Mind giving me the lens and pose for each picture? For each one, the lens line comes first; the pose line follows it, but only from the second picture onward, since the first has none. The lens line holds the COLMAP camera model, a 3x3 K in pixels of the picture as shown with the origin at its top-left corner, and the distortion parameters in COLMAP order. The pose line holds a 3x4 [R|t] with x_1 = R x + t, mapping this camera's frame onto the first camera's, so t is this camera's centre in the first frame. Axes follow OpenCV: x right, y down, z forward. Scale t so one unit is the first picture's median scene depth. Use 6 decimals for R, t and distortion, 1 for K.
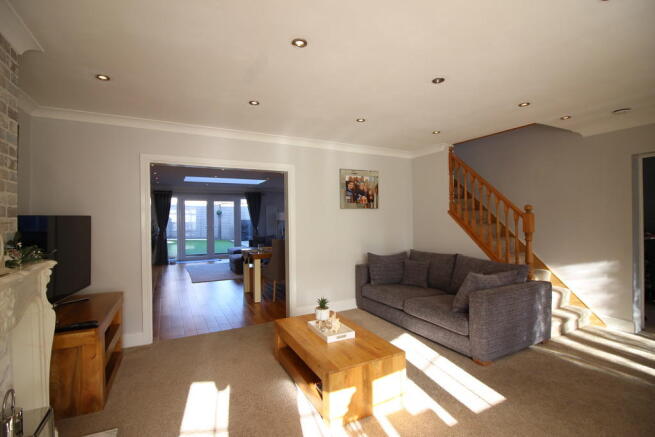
lens RADIAL K [[306.3, 0, 327.5], [0, 306.3, 218.5], [0, 0, 1]] dist [-0.015943, -0.000549]
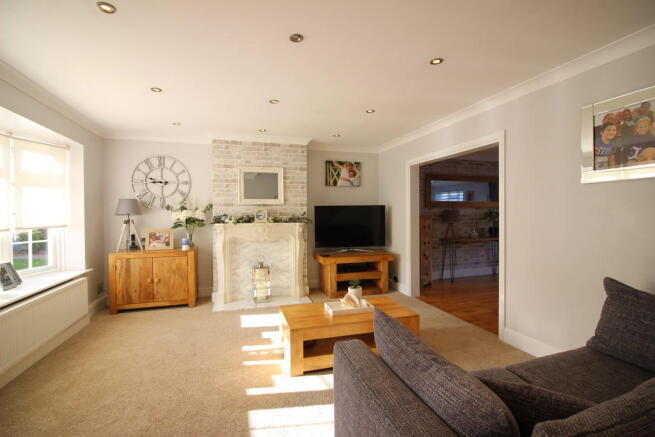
lens RADIAL K [[306.3, 0, 327.5], [0, 306.3, 218.5], [0, 0, 1]] dist [-0.015943, -0.000549]
pose [[-0.185106, 0.028399, -0.982308, 0.690590], [0.006434, 0.999596, 0.027686, 0.011506], [0.982697, -0.001195, -0.185214, 0.722460]]
